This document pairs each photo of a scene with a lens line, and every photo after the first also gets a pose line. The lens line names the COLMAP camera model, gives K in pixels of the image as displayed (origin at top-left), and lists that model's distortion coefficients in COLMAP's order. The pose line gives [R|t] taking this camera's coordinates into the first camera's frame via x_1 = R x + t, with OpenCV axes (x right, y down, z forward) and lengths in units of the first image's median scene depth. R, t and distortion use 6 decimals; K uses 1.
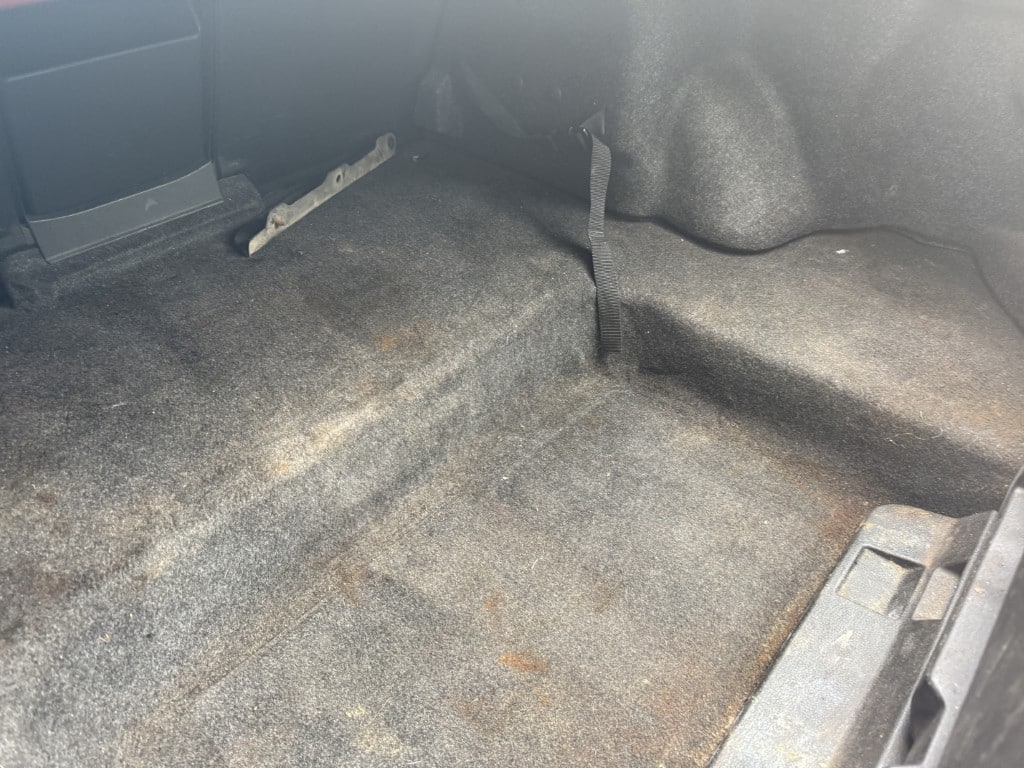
lens RADIAL K [[723.2, 0, 510.8], [0, 723.2, 383.8], [0, 0, 1]] dist [0.047248, -0.071157]
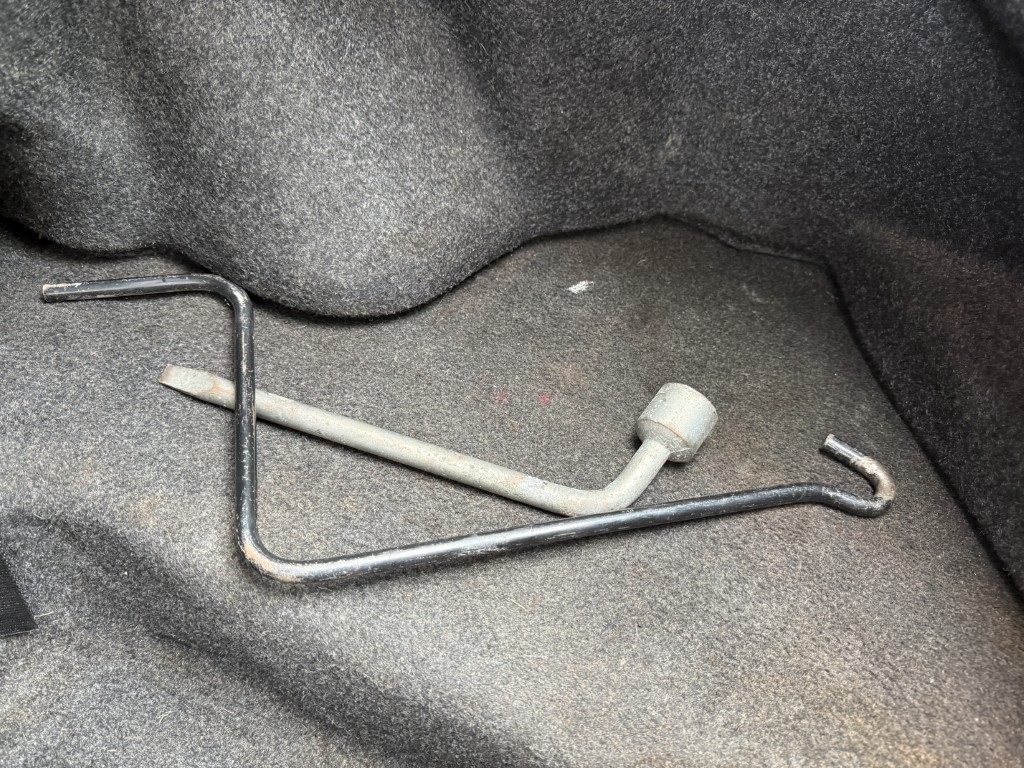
lens RADIAL K [[742.8, 0, 512.0], [0, 742.8, 384.0], [0, 0, 1]] dist [-0.006077, -0.016887]
pose [[0.972467, -0.135974, 0.189257, 0.388898], [0.106065, 0.981387, 0.160090, -0.252641], [-0.207503, -0.135609, 0.968789, 0.667191]]
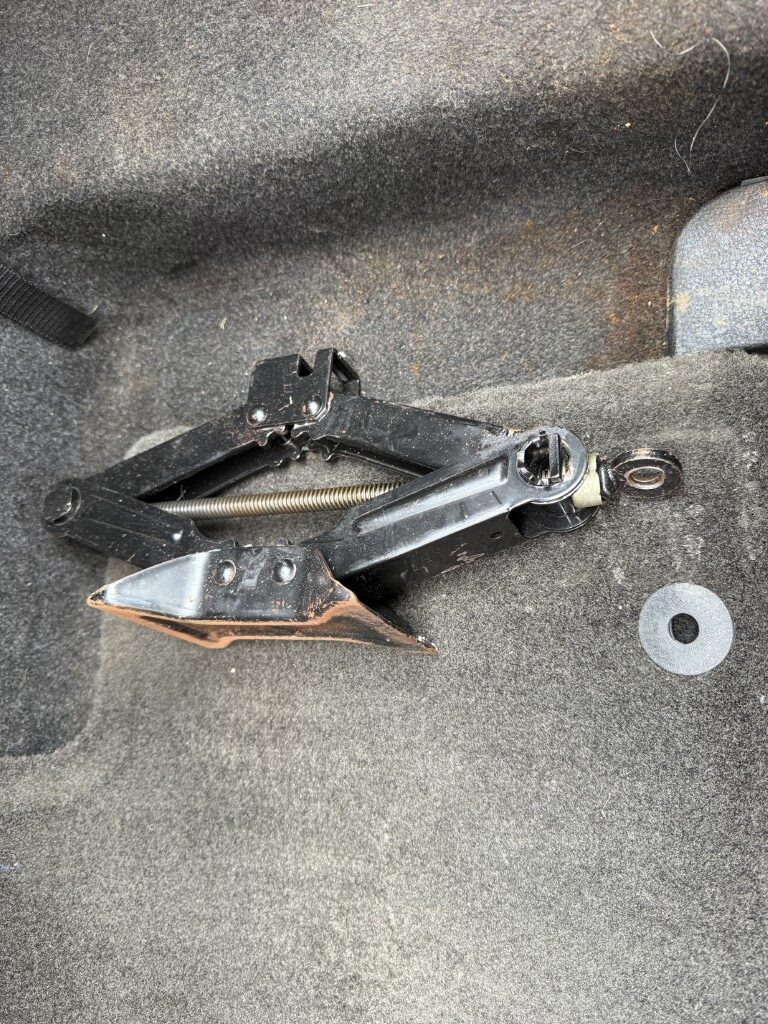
lens RADIAL K [[742.8, 0, 384.0], [0, 742.8, 512.0], [0, 0, 1]] dist [-0.006077, -0.016887]
pose [[0.701901, -0.647681, -0.296384, 0.400646], [0.687089, 0.506008, 0.521407, -0.124768], [-0.187733, -0.569618, 0.800182, 0.554775]]
